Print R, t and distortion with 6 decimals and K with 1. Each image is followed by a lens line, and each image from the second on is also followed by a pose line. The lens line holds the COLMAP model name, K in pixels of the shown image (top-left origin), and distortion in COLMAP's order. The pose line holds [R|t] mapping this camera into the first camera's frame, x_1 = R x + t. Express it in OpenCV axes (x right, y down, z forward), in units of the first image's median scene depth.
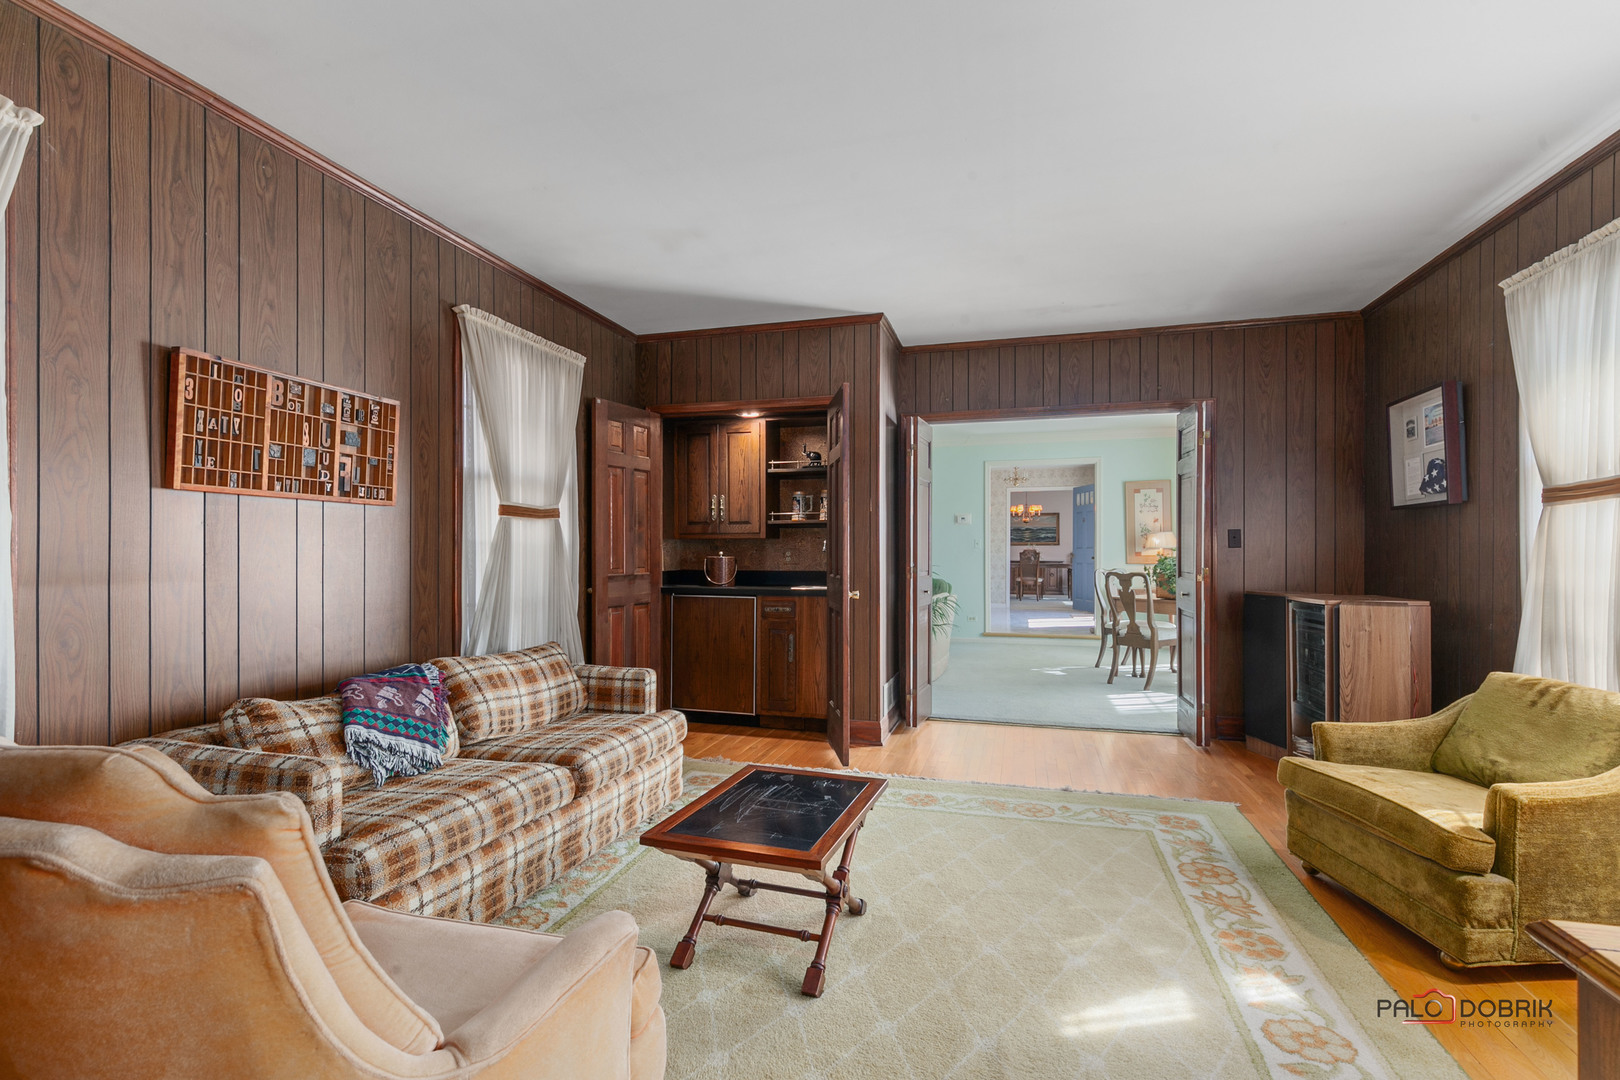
lens RADIAL K [[735.4, 0, 812.8], [0, 735.4, 547.4], [0, 0, 1]] dist [0.000707, 0.000013]
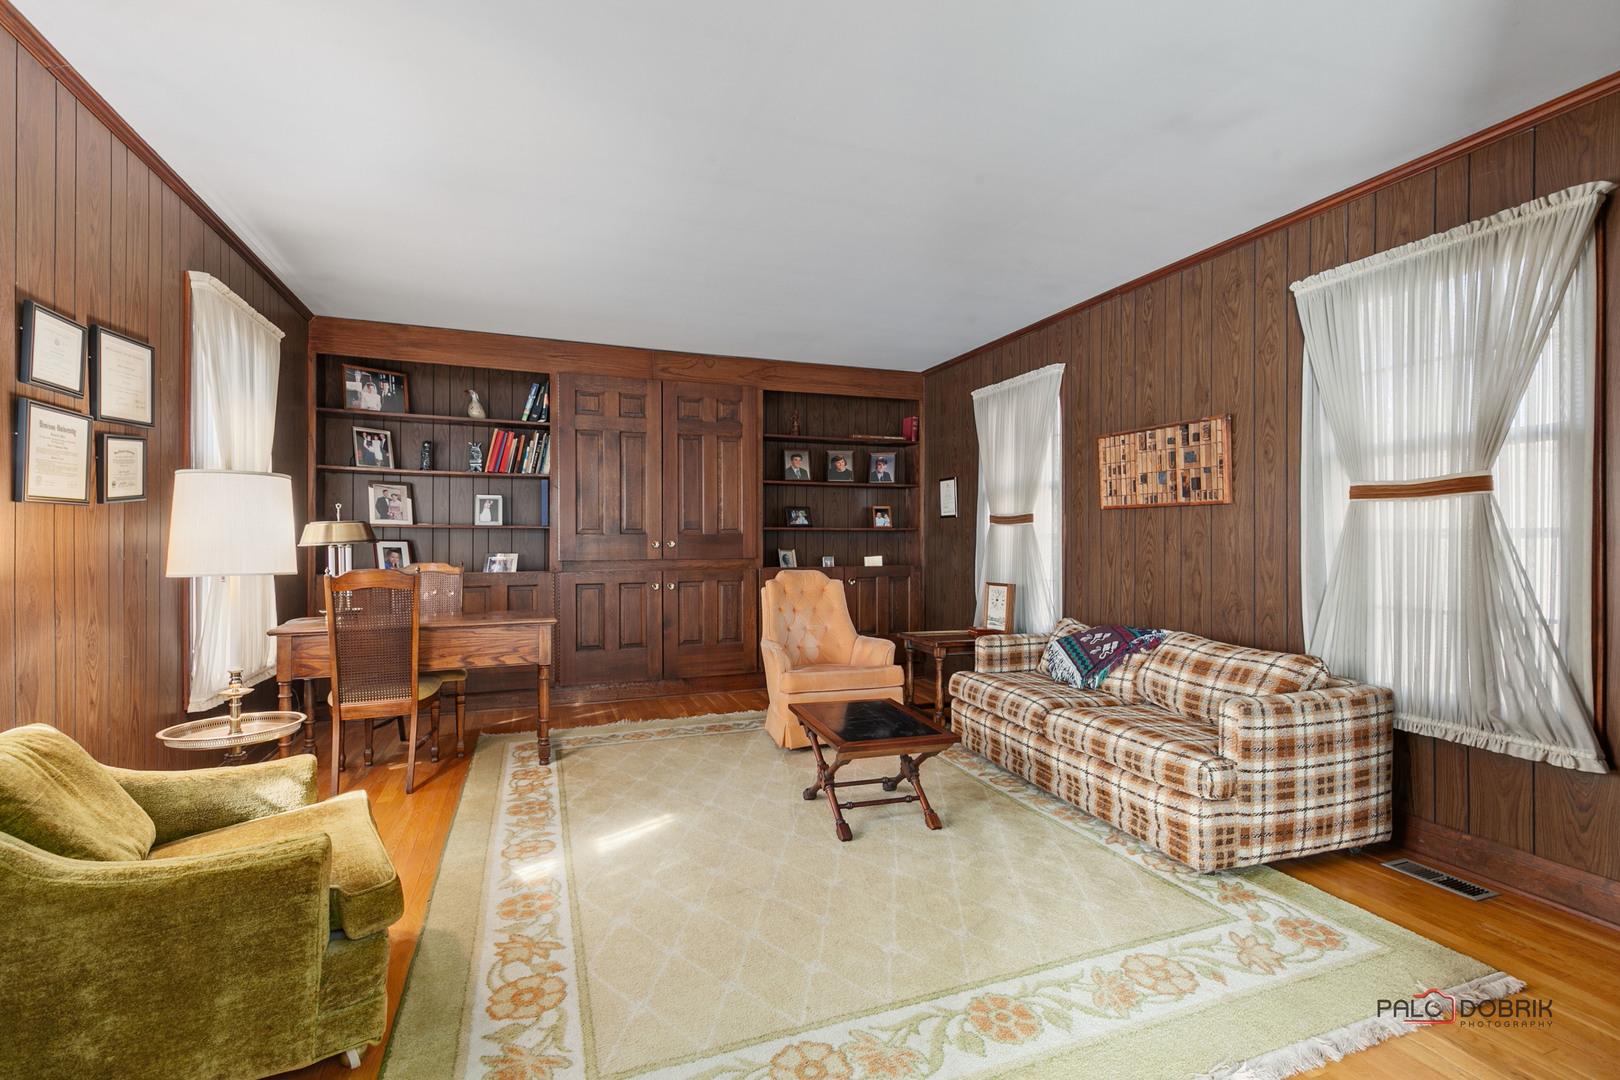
lens RADIAL K [[735.4, 0, 813.2], [0, 735.4, 543.4], [0, 0, 1]] dist [0.000707, 0.000013]
pose [[-0.803764, -0.001262, -0.594947, 0.620694], [0.002741, 0.999979, -0.005825, 0.010559], [0.594942, -0.006313, -0.803744, 1.460921]]
